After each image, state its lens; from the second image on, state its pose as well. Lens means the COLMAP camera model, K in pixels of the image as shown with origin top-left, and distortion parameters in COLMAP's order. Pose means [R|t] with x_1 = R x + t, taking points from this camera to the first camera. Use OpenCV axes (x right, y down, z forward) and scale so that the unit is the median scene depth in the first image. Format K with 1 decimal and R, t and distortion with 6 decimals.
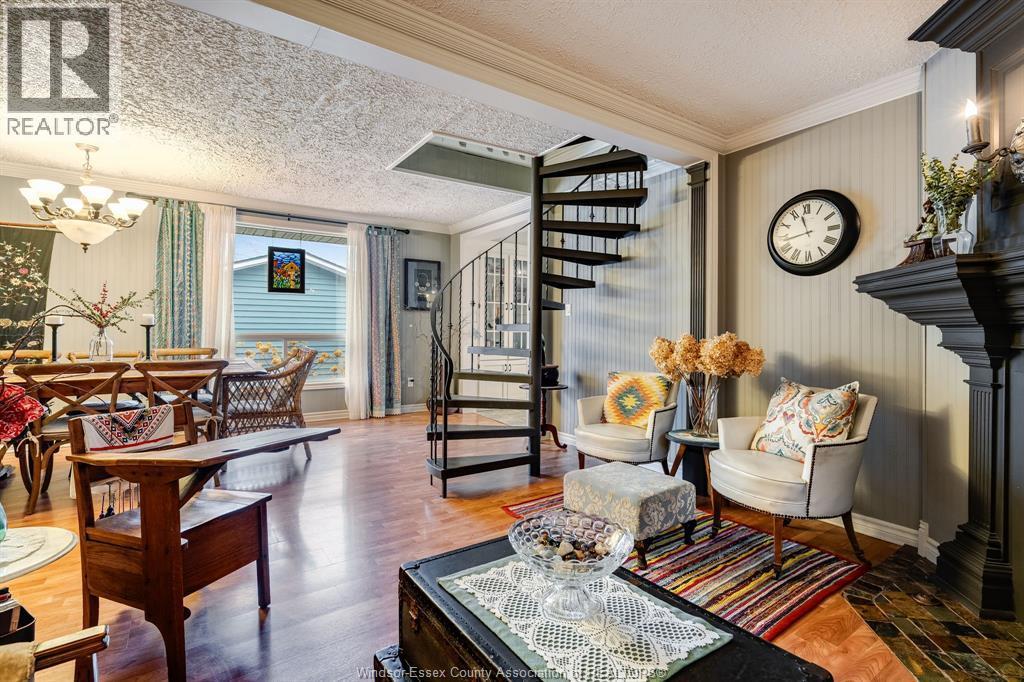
lens RADIAL K [[470.0, 0, 511.8], [0, 470.0, 342.6], [0, 0, 1]] dist [-0.002816, 0.000243]
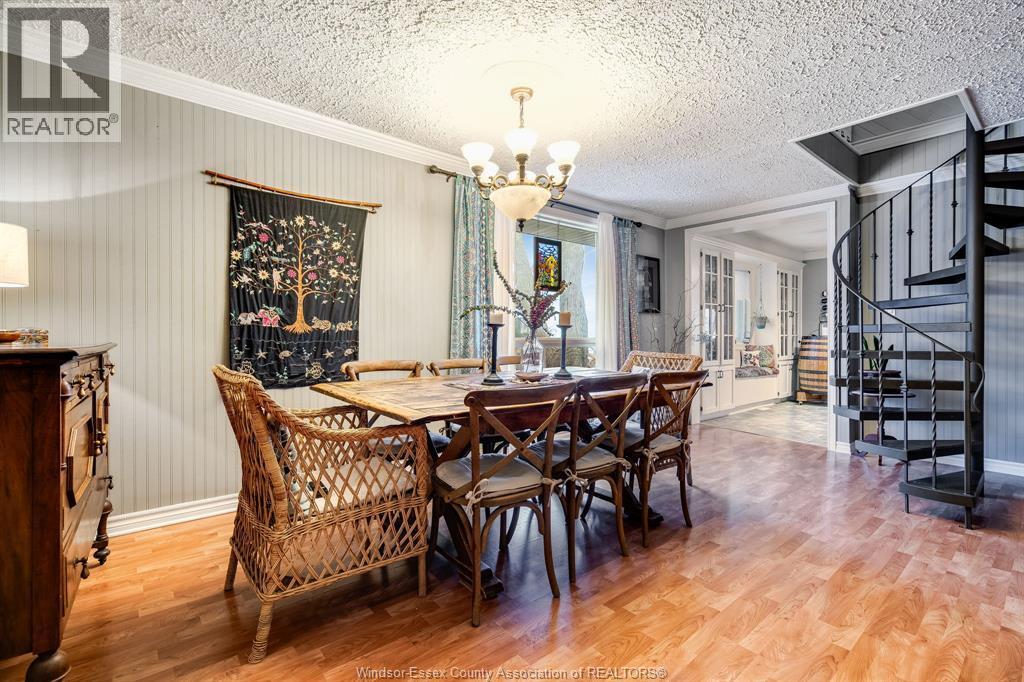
lens RADIAL K [[443.9, 0, 514.9], [0, 443.9, 344.0], [0, 0, 1]] dist [-0.017448, 0.000082]
pose [[0.996515, -0.012009, 0.082548, -0.804328], [0.012143, 0.999926, -0.001127, -0.006413], [-0.082528, 0.002126, 0.996586, 0.231953]]
